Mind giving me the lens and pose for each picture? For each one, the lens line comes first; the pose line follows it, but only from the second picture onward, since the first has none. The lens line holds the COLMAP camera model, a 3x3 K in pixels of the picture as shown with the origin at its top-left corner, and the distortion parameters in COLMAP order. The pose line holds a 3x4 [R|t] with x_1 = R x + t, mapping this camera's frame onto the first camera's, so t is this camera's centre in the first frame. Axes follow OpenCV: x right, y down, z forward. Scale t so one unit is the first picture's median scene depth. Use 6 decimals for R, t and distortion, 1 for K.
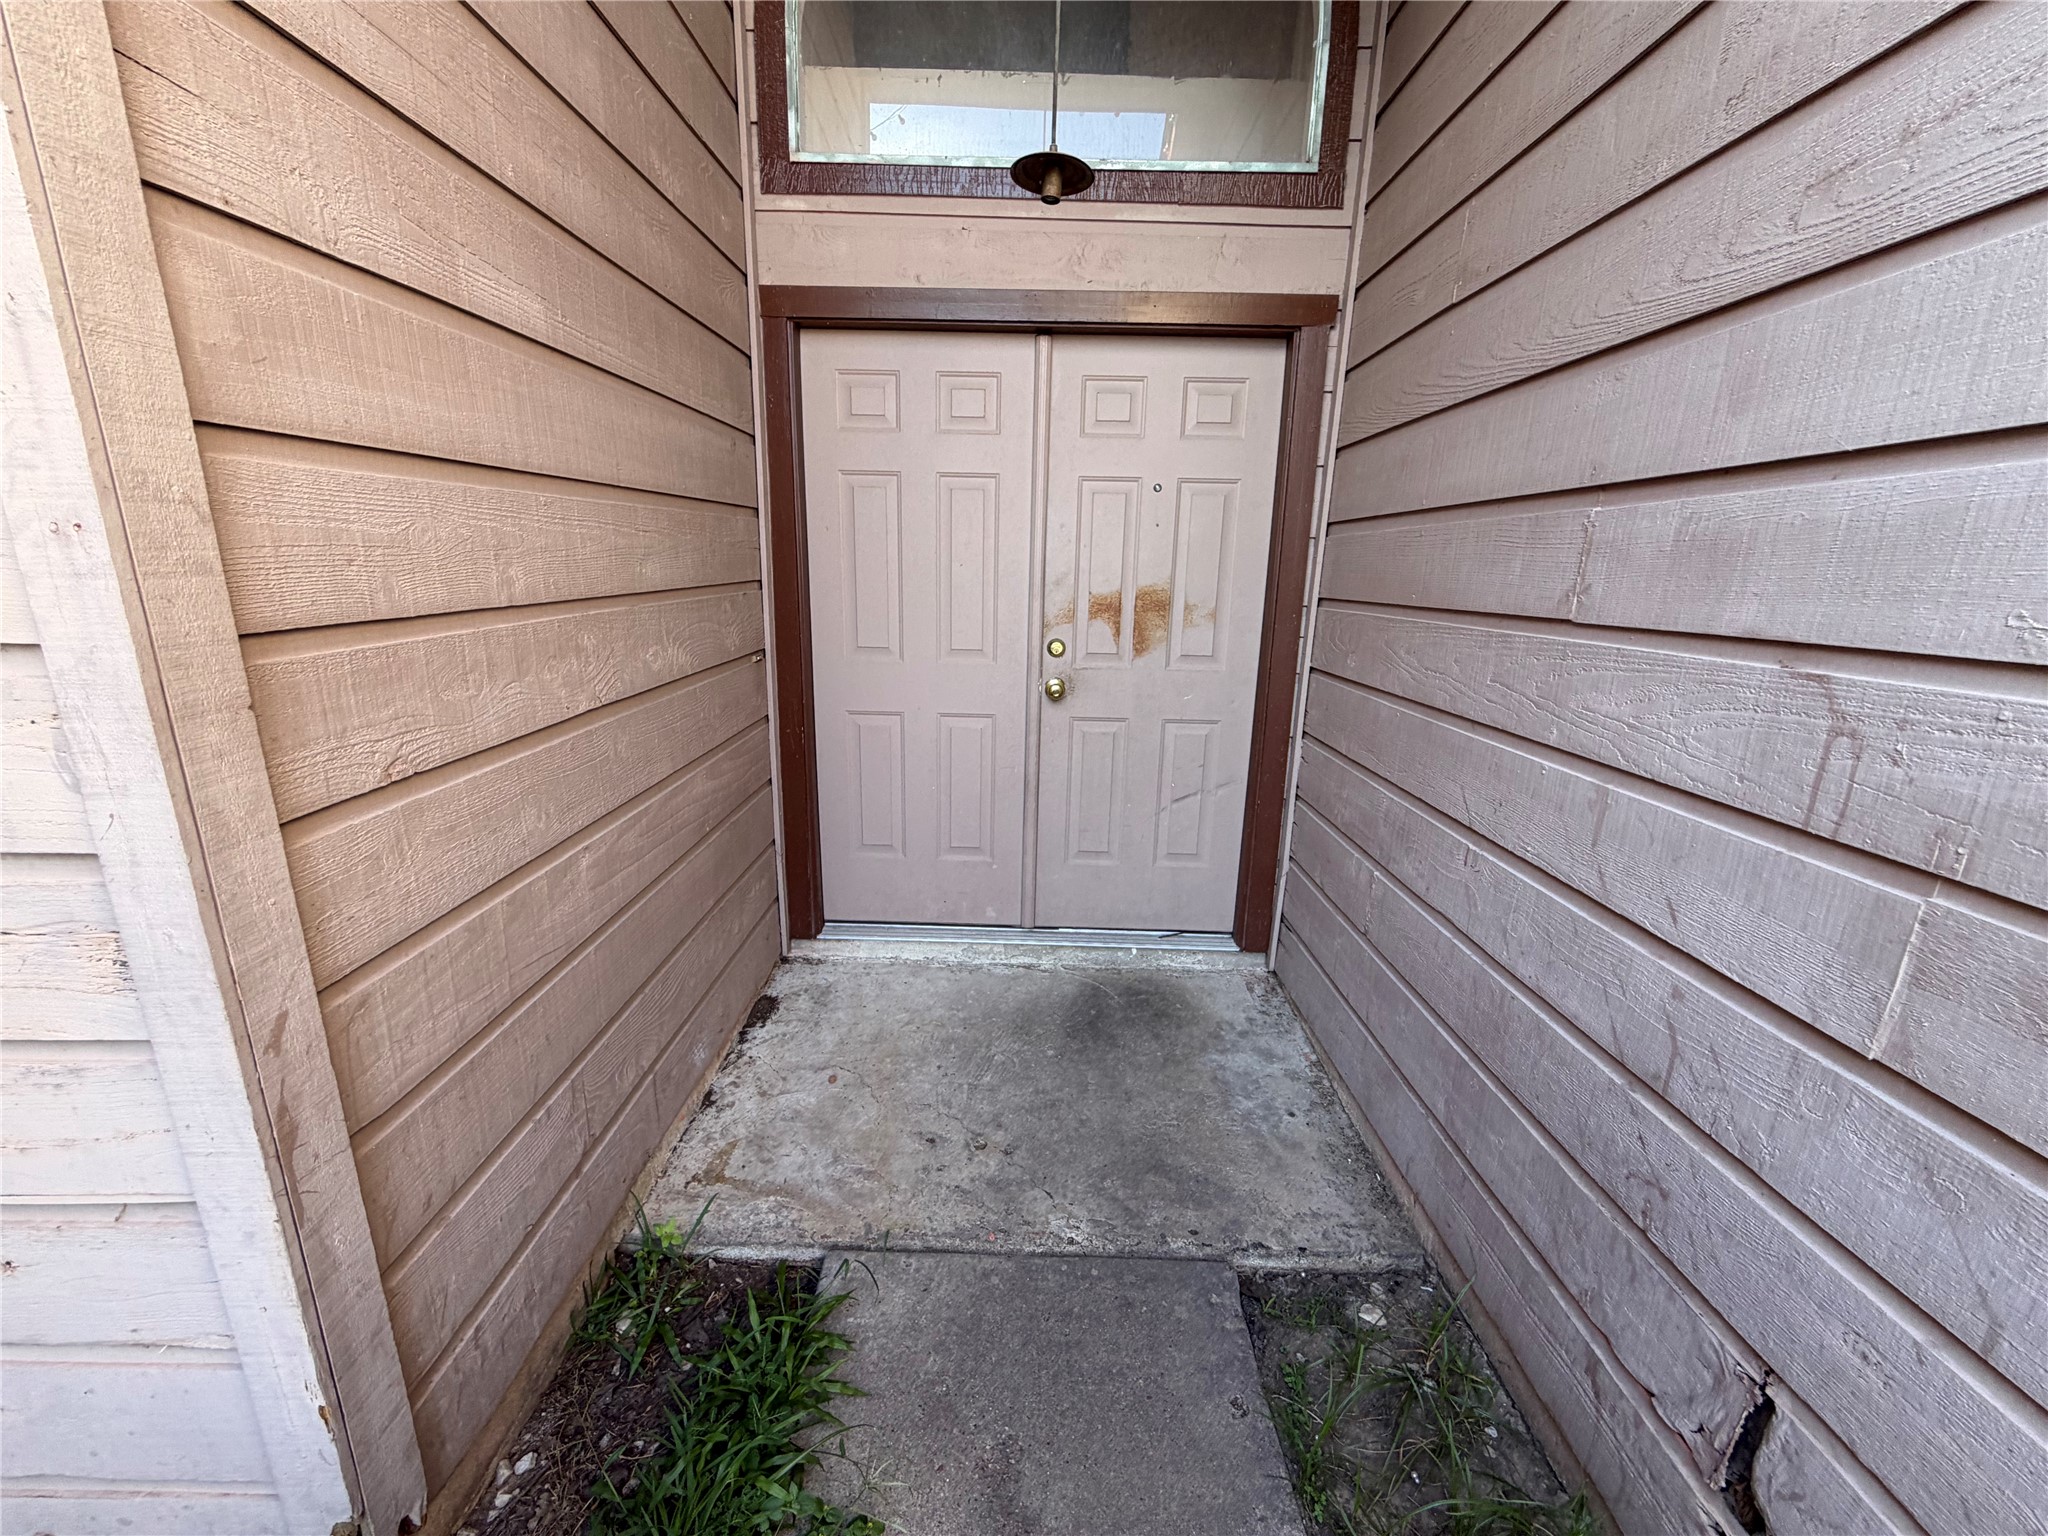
lens RADIAL K [[822.0, 0, 1018.9], [0, 822.0, 773.6], [0, 0, 1]] dist [0.000596, 0.000287]
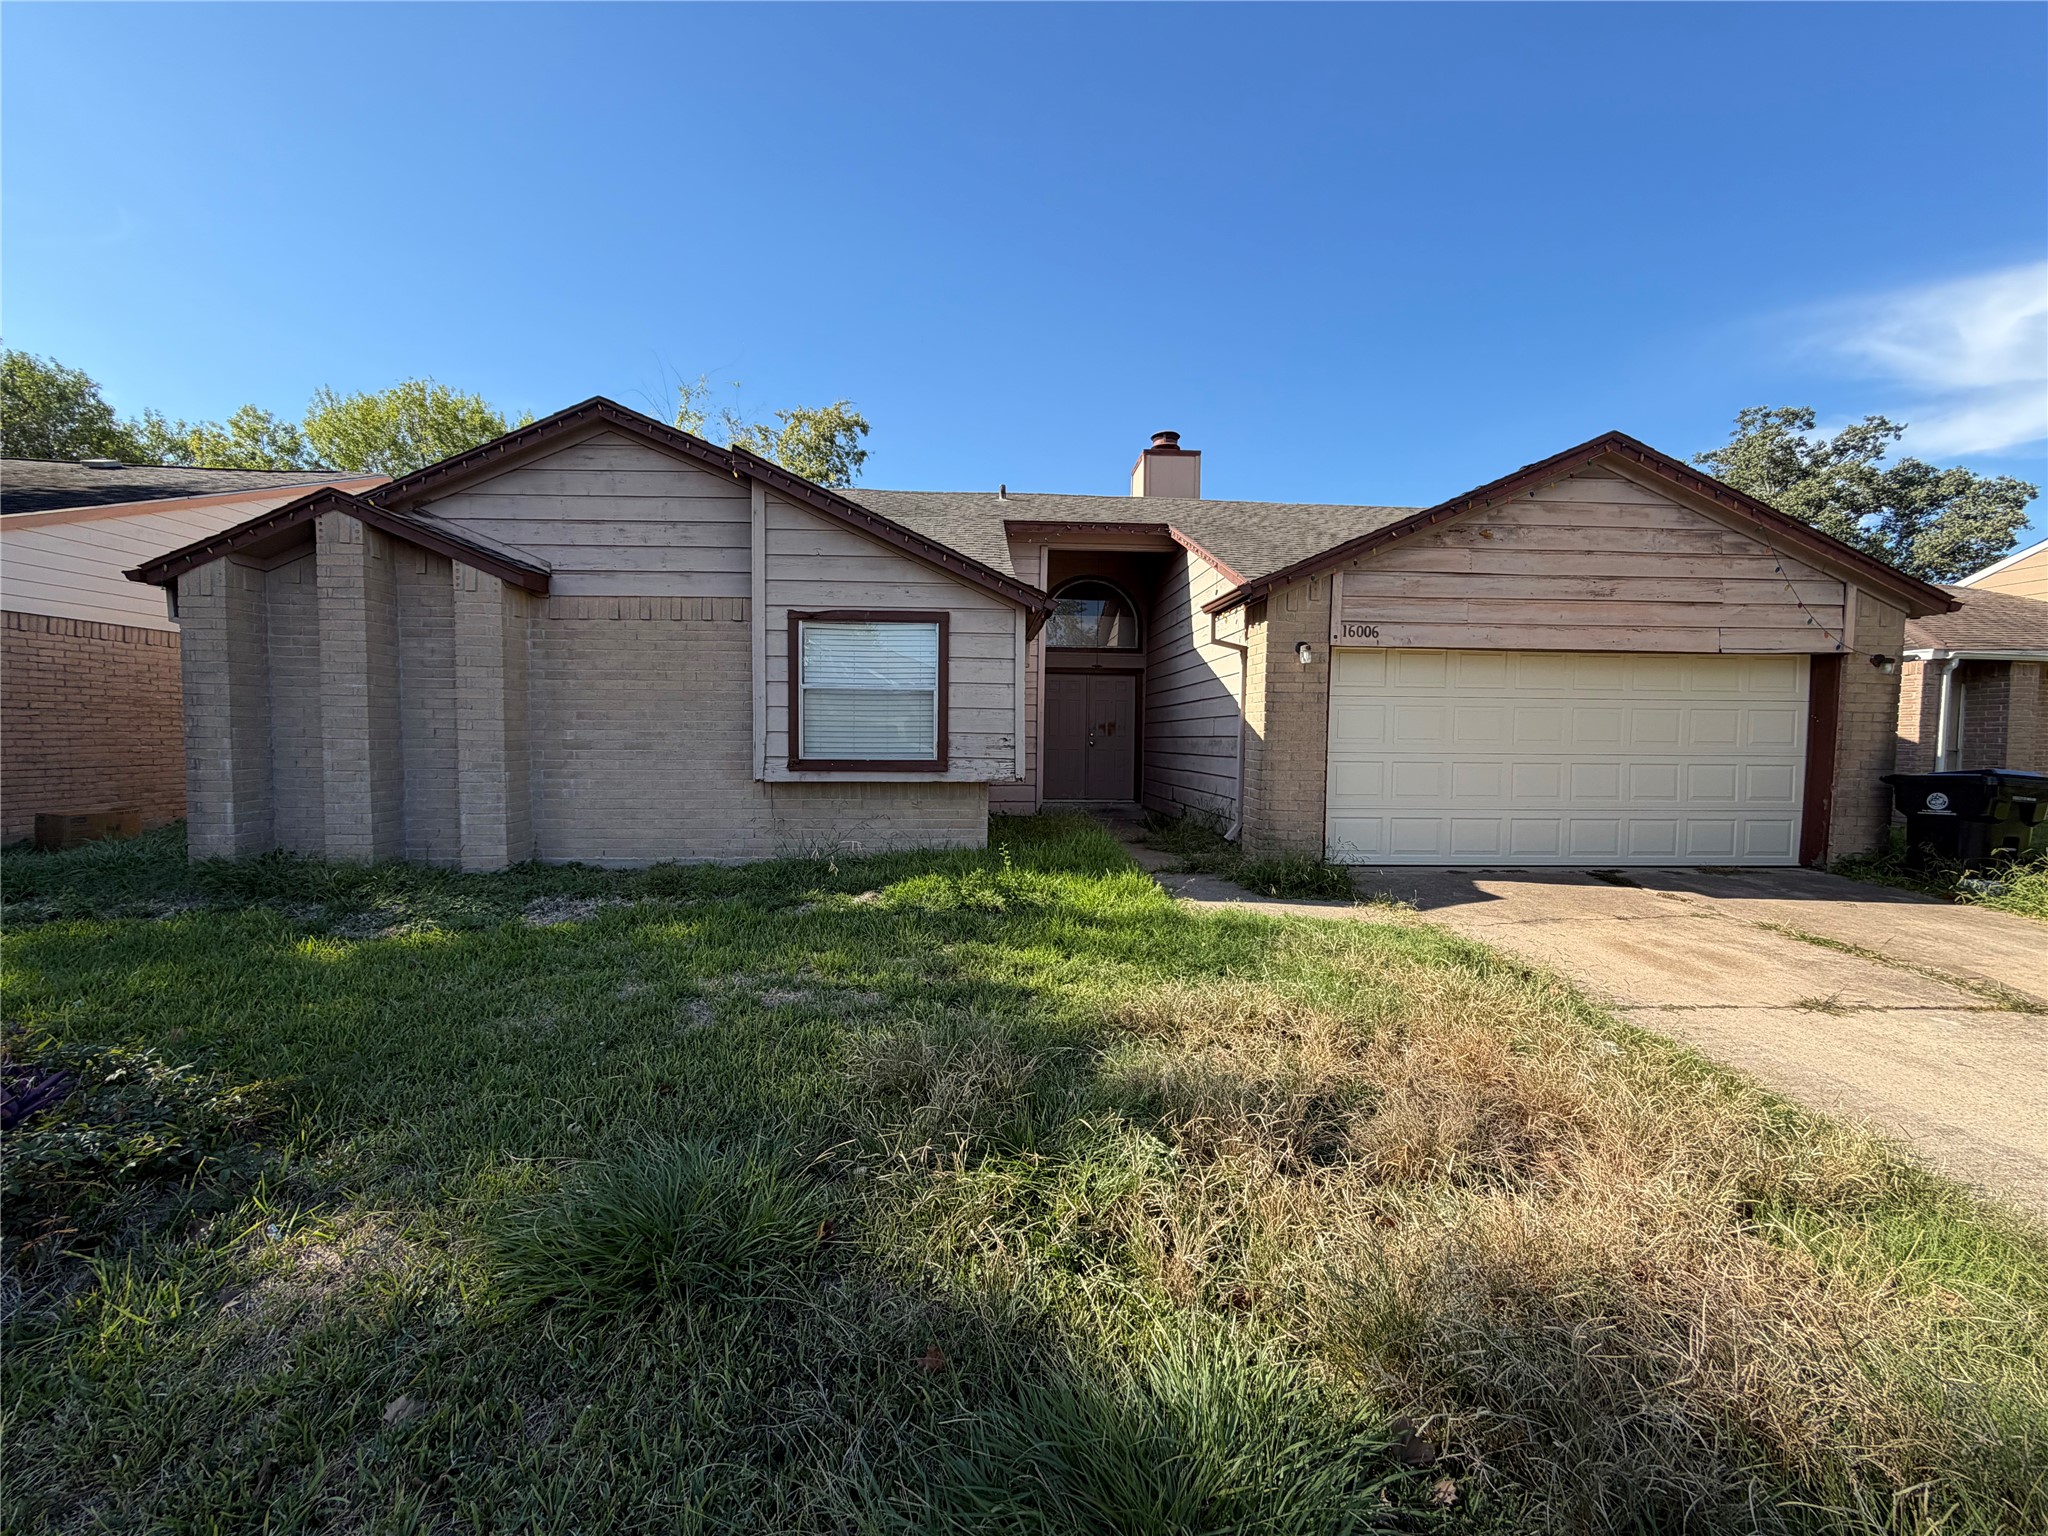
lens RADIAL K [[822.0, 0, 1014.0], [0, 822.0, 769.6], [0, 0, 1]] dist [0.000596, 0.000287]
pose [[0.998203, -0.016085, 0.057731, -0.779845], [0.027757, 0.977844, -0.207487, 1.161496], [-0.053115, 0.208717, 0.976533, -4.079441]]
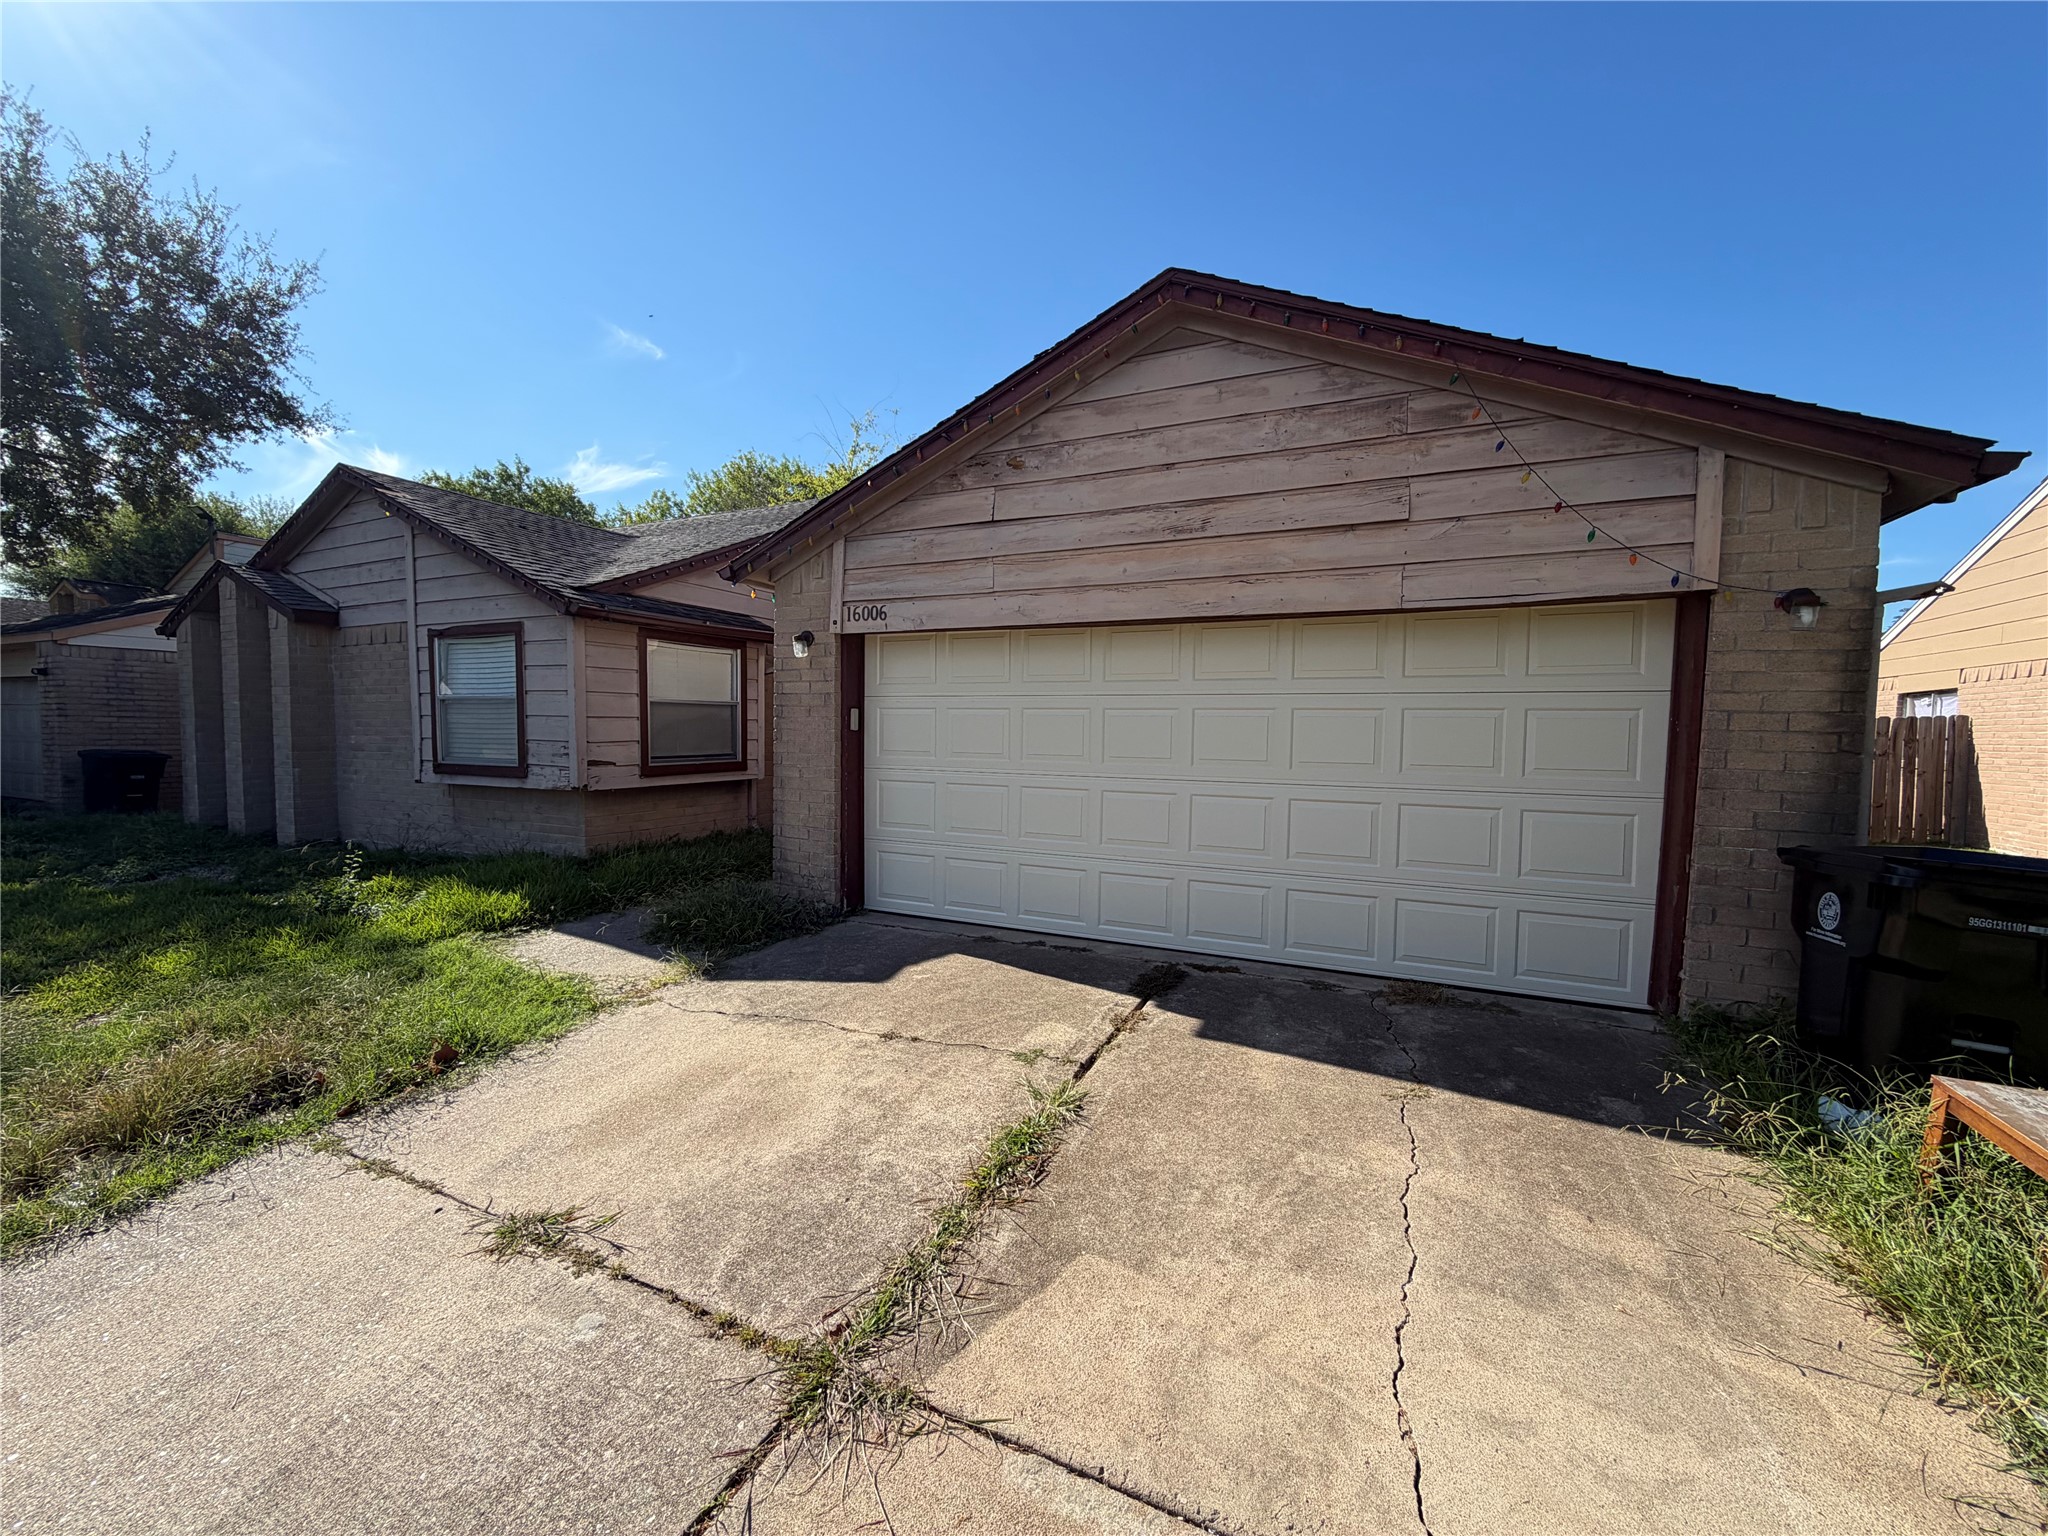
lens RADIAL K [[822.0, 0, 1013.5], [0, 822.0, 767.3], [0, 0, 1]] dist [0.000596, 0.000287]
pose [[0.904621, 0.008033, -0.426141, 2.085761], [-0.098993, 0.976441, -0.191739, 0.906102], [0.414561, 0.215637, 0.884104, -3.093802]]
